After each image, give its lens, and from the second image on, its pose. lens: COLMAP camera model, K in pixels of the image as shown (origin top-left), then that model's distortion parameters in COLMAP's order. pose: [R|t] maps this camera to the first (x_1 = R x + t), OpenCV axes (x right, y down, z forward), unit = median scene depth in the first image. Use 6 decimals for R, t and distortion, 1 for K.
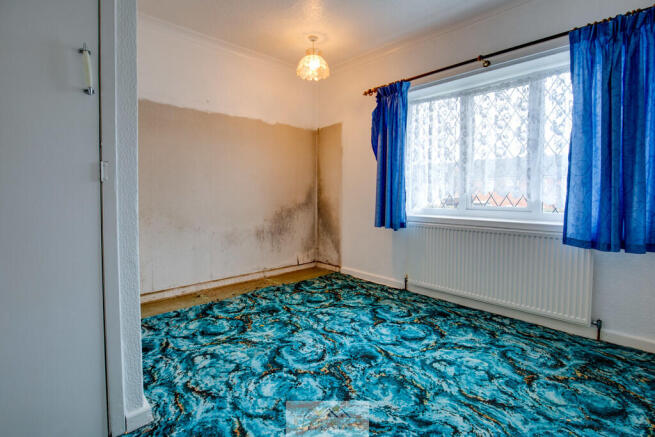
lens RADIAL K [[308.7, 0, 329.7], [0, 308.7, 202.2], [0, 0, 1]] dist [-0.022041, -0.000065]
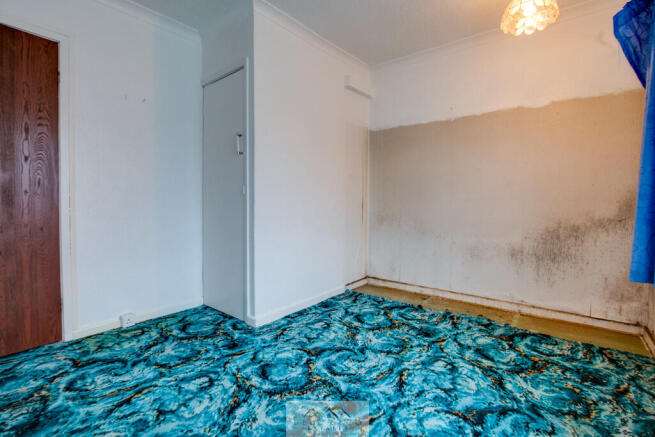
lens RADIAL K [[302.7, 0, 328.7], [0, 302.7, 208.7], [0, 0, 1]] dist [-0.036961, 0.006642]
pose [[0.135338, 0.021328, -0.990570, 0.661254], [-0.031279, 0.999362, 0.017243, -0.014474], [0.990306, 0.028650, 0.135919, 0.627580]]
